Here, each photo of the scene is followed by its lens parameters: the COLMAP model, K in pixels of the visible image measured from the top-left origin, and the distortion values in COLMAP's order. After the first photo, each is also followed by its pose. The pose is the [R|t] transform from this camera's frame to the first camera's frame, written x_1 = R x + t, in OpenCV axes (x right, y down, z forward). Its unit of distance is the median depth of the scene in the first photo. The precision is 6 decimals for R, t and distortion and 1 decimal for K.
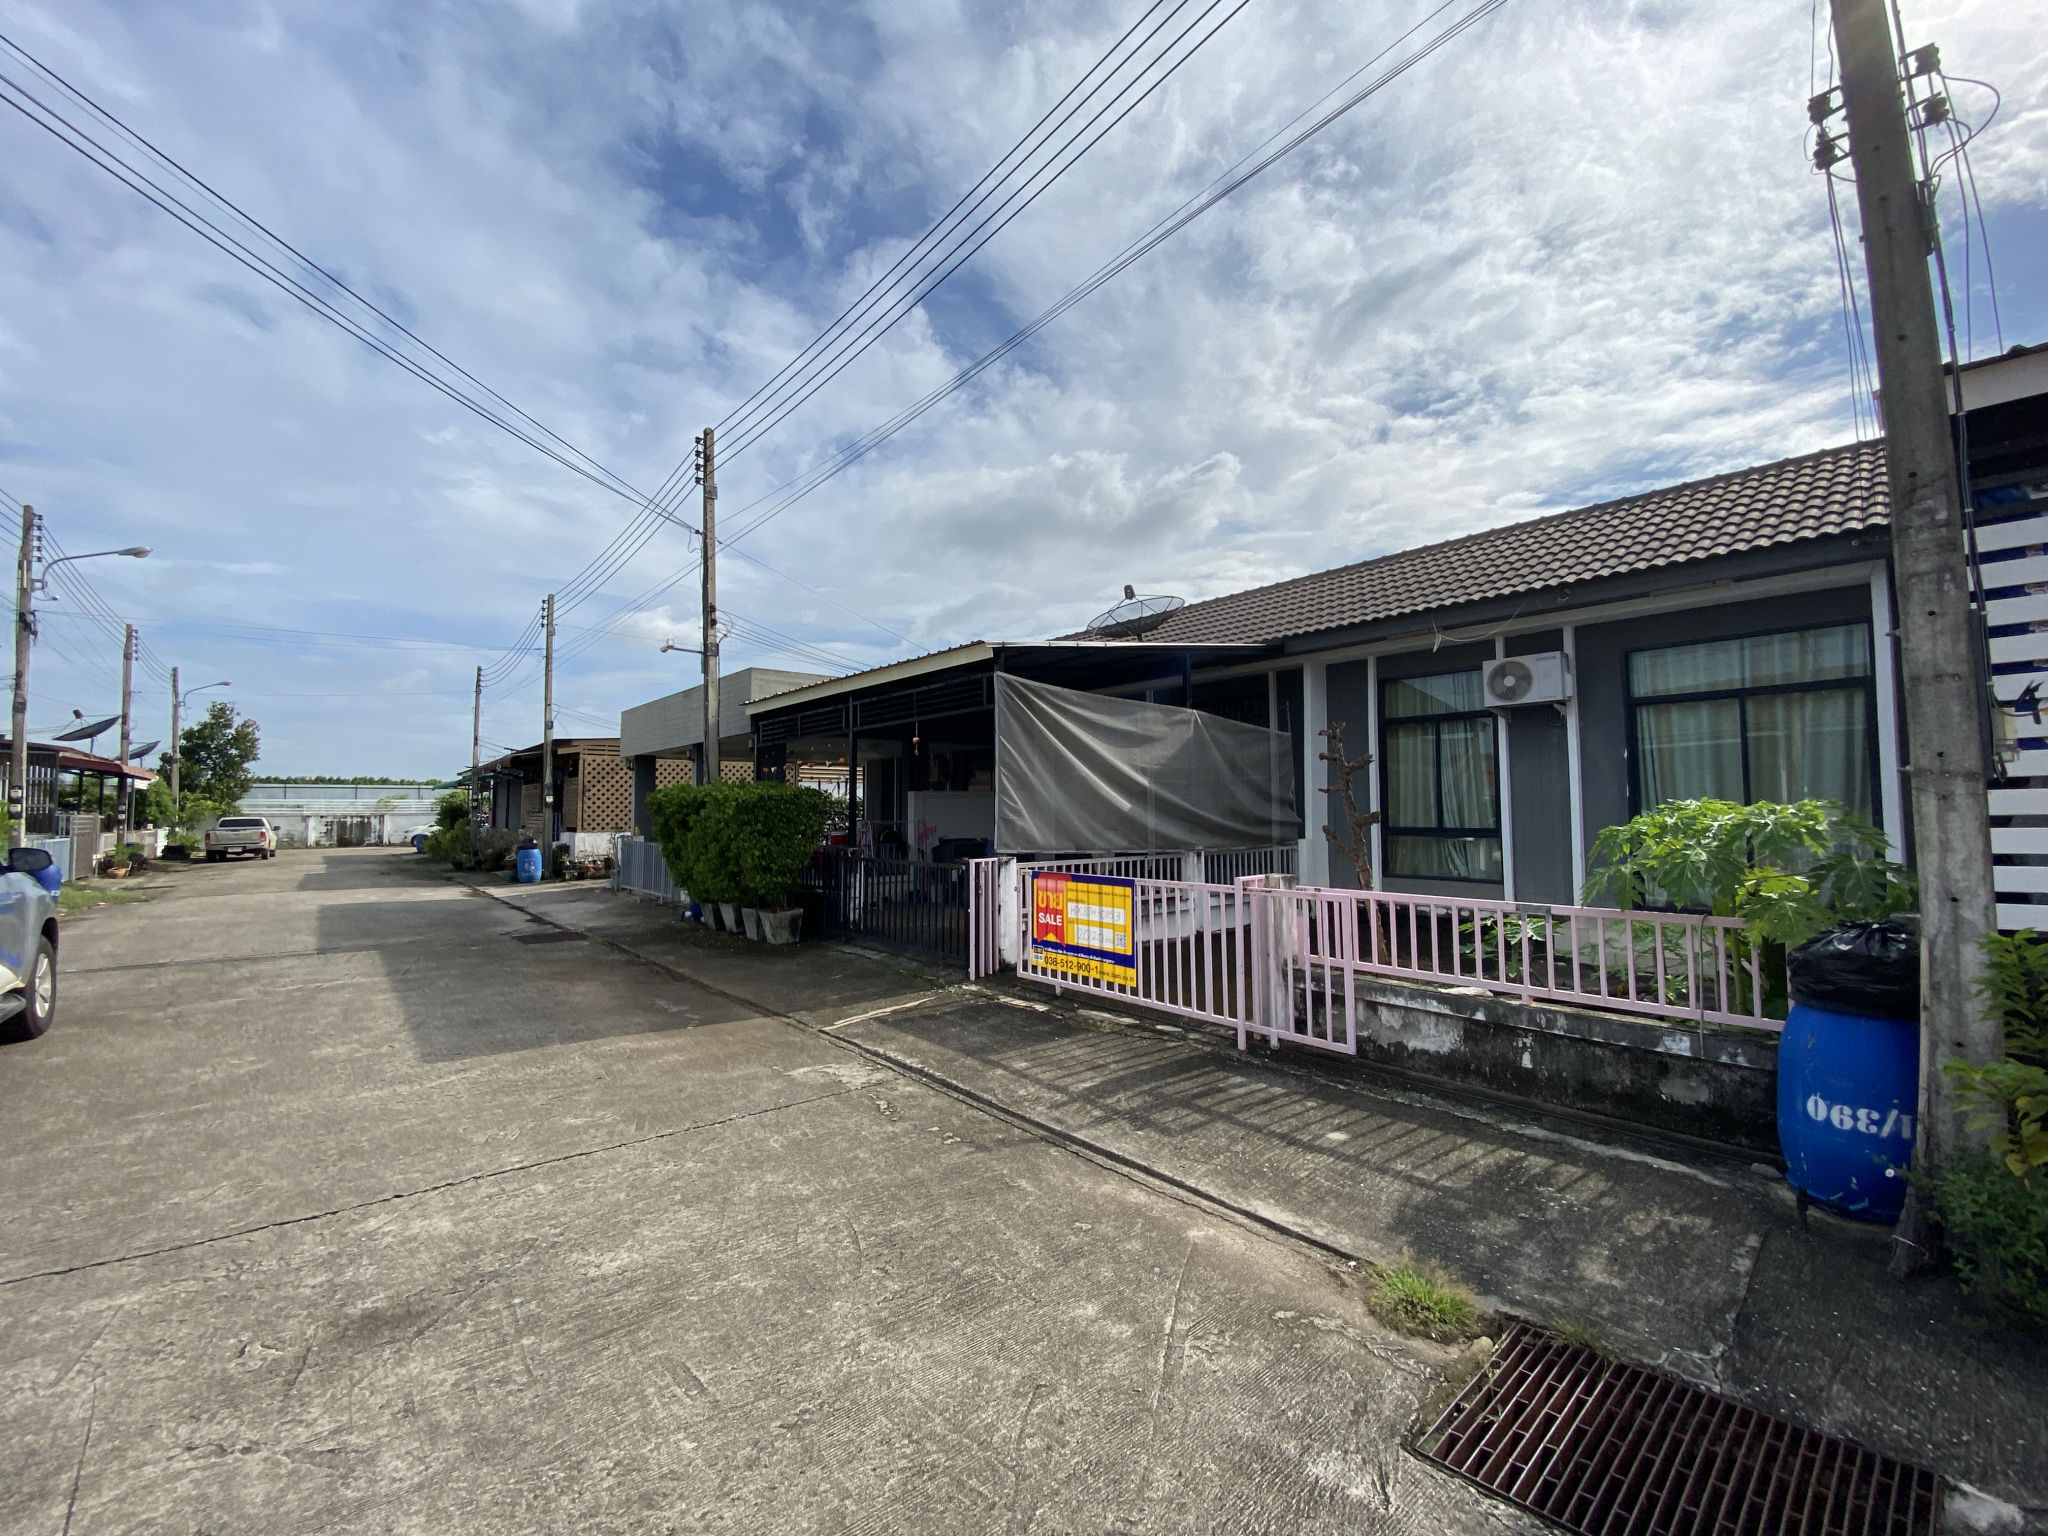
lens RADIAL K [[829.2, 0, 1022.7], [0, 829.2, 753.8], [0, 0, 1]] dist [0.049982, -0.037907]
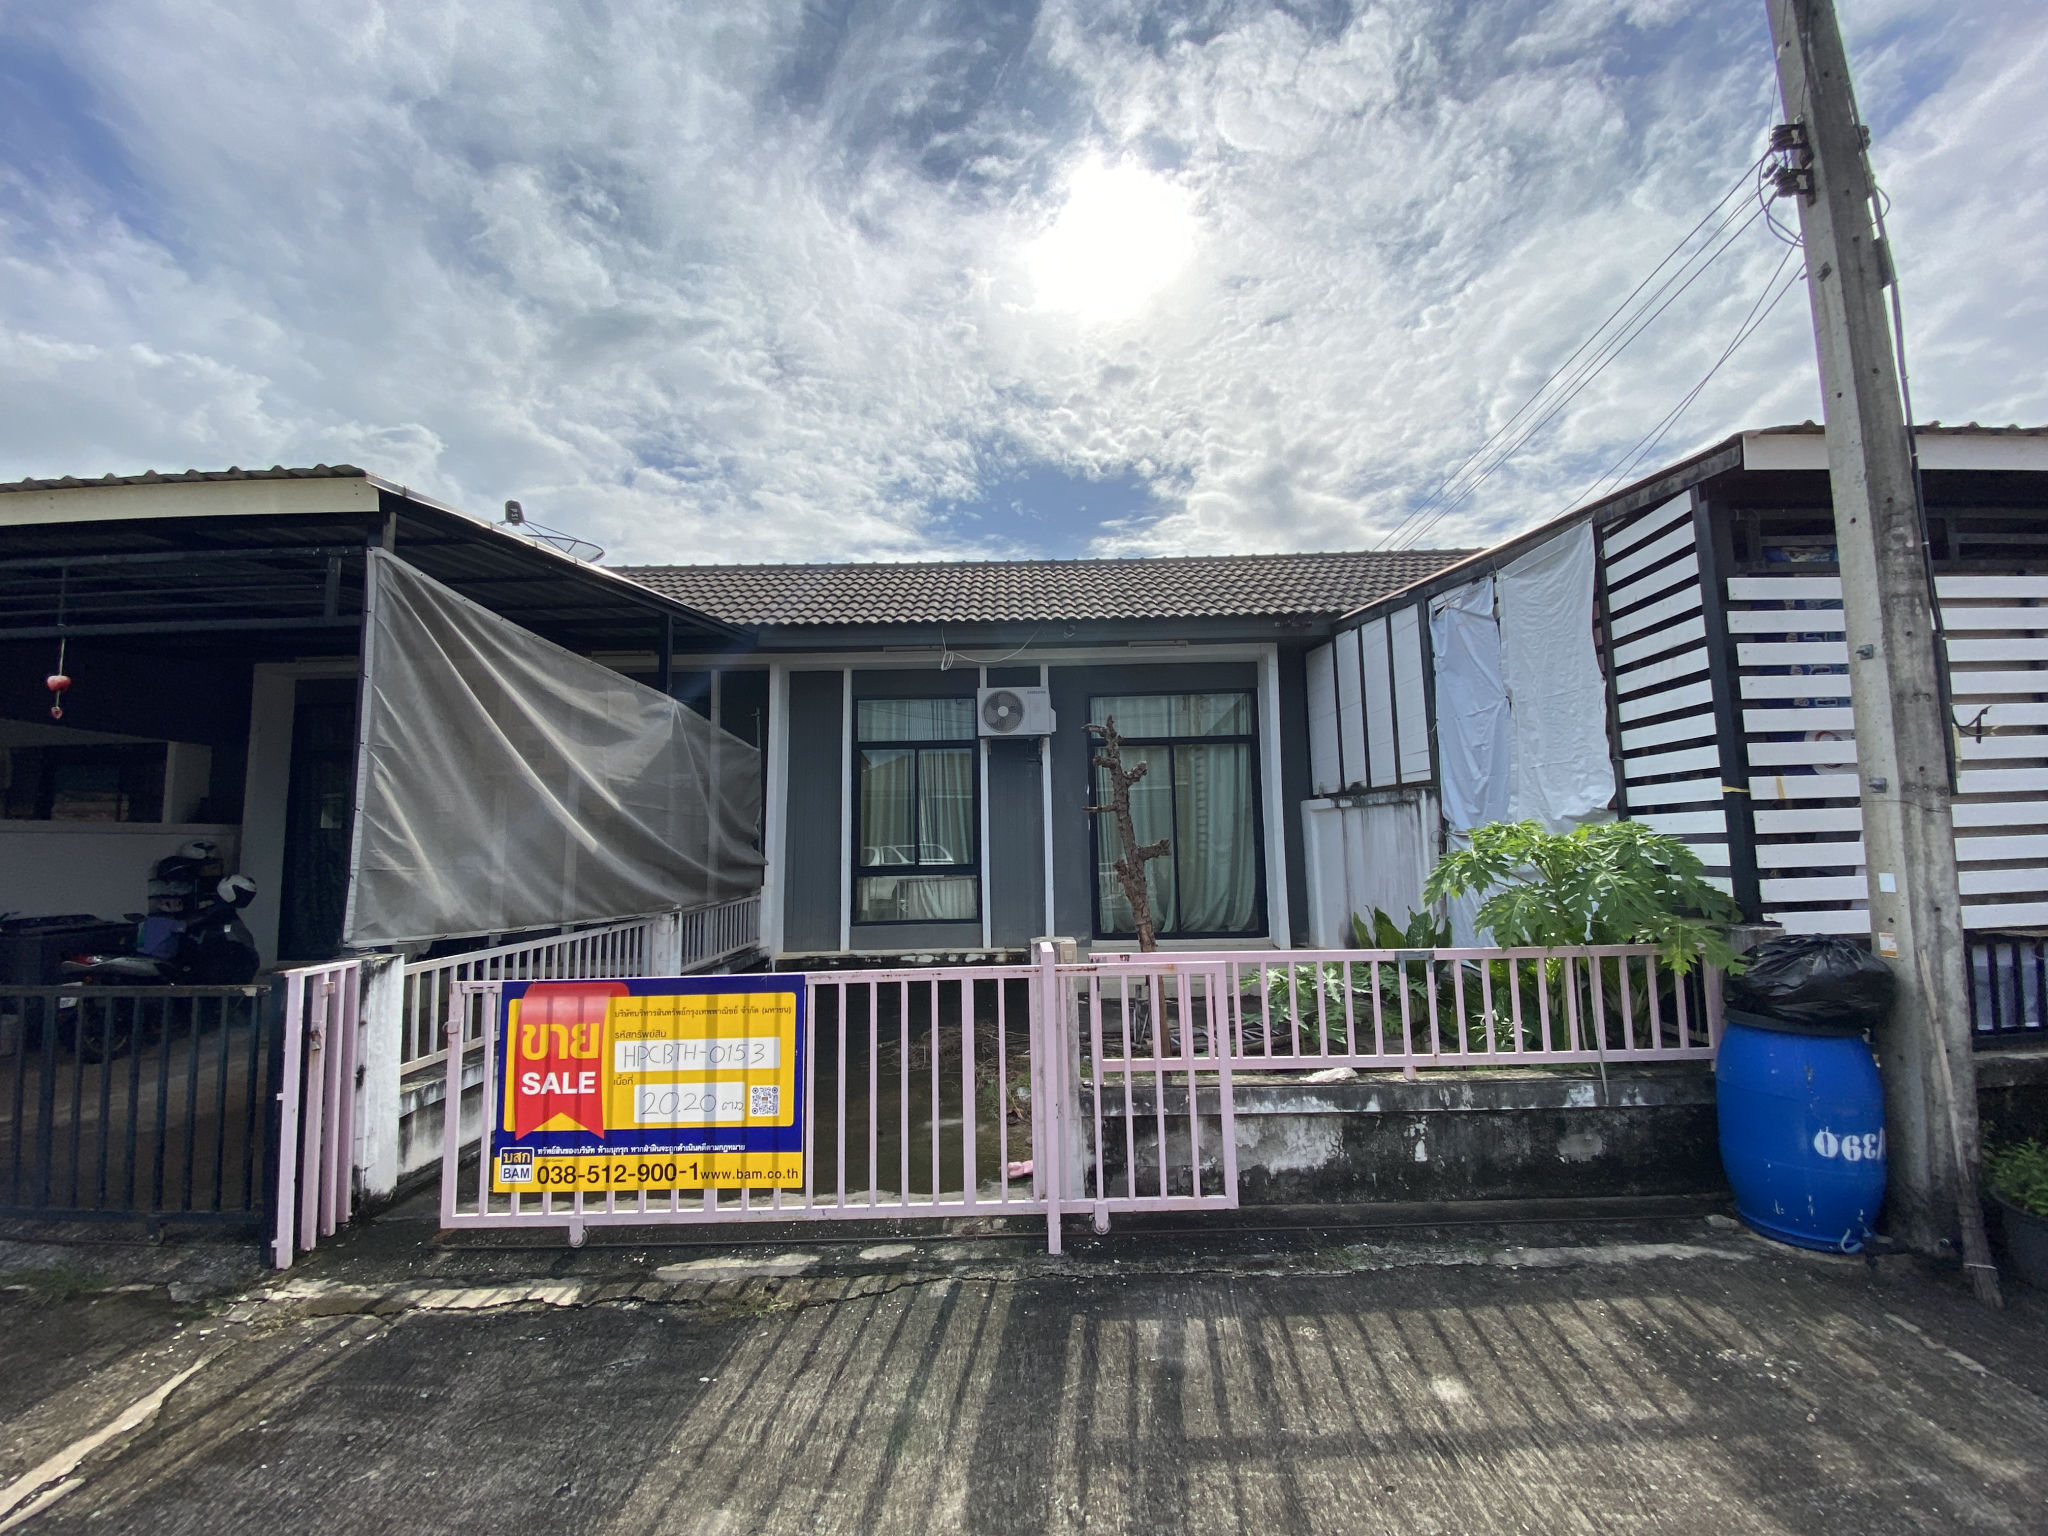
lens RADIAL K [[831.3, 0, 1025.1], [0, 831.3, 763.5], [0, 0, 1]] dist [0.022753, -0.022341]
pose [[0.643680, 0.069008, 0.762177, -0.233757], [-0.035742, 0.997550, -0.060133, 0.055686], [-0.764460, 0.011465, 0.644570, 0.696315]]
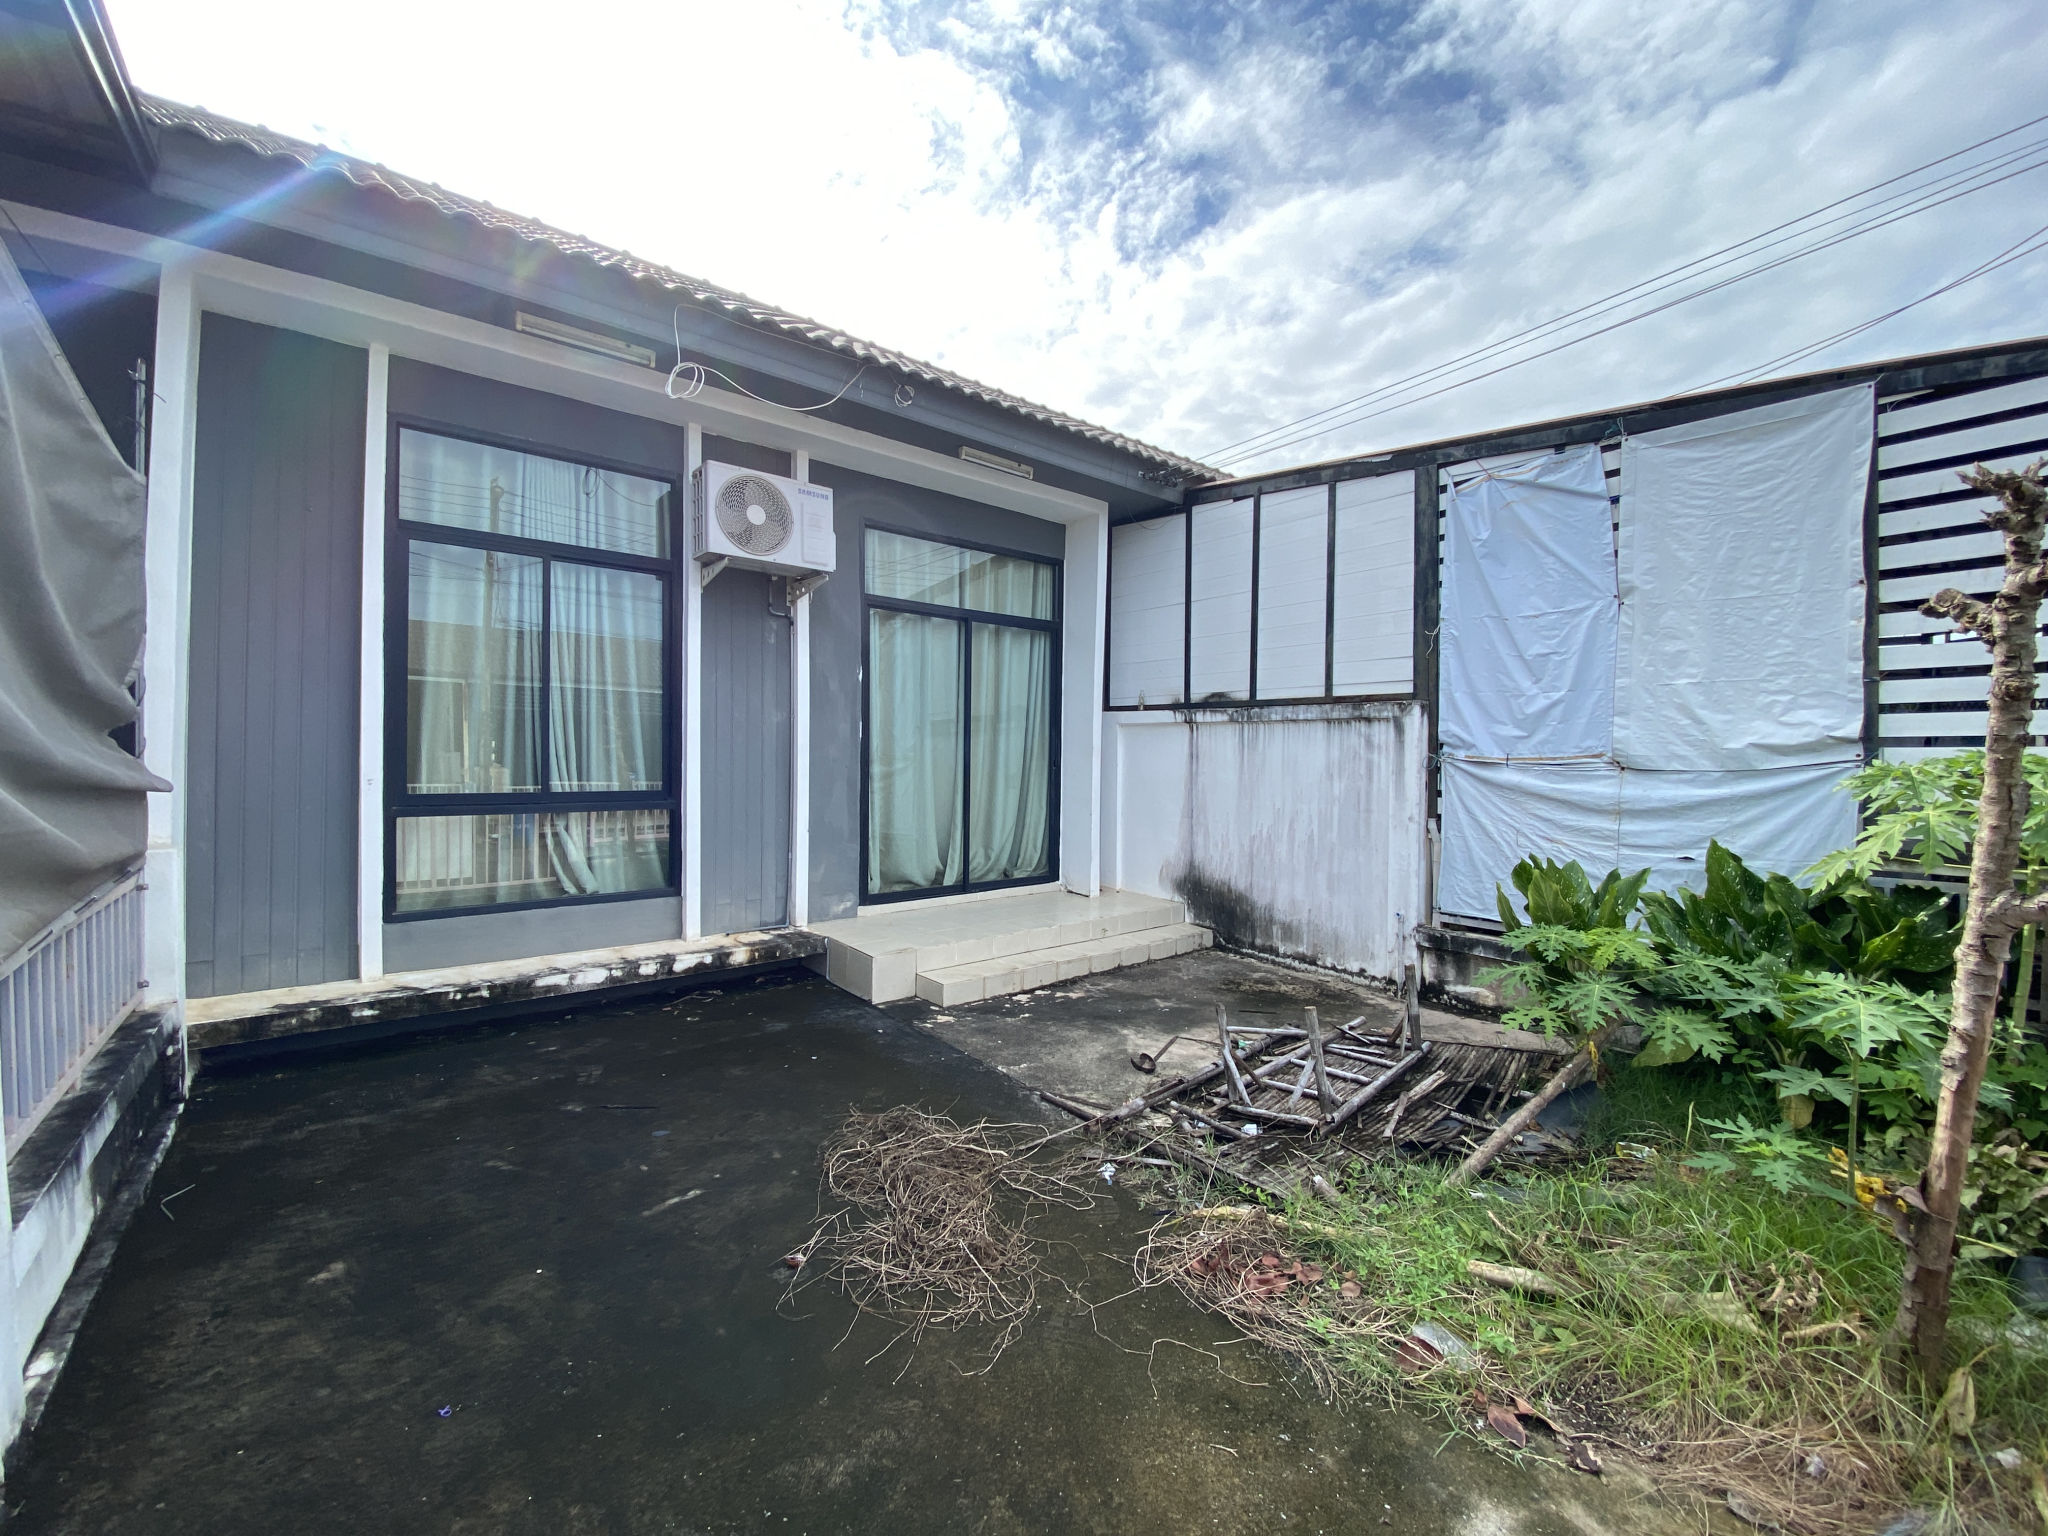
lens RADIAL K [[815.6, 0, 1029.7], [0, 815.6, 764.4], [0, 0, 1]] dist [0.058683, -0.035572]
pose [[-0.009859, -0.002692, 0.999948, 0.113182], [-0.073961, 0.997259, 0.001955, 0.106180], [-0.997212, -0.073938, -0.010031, 1.550866]]
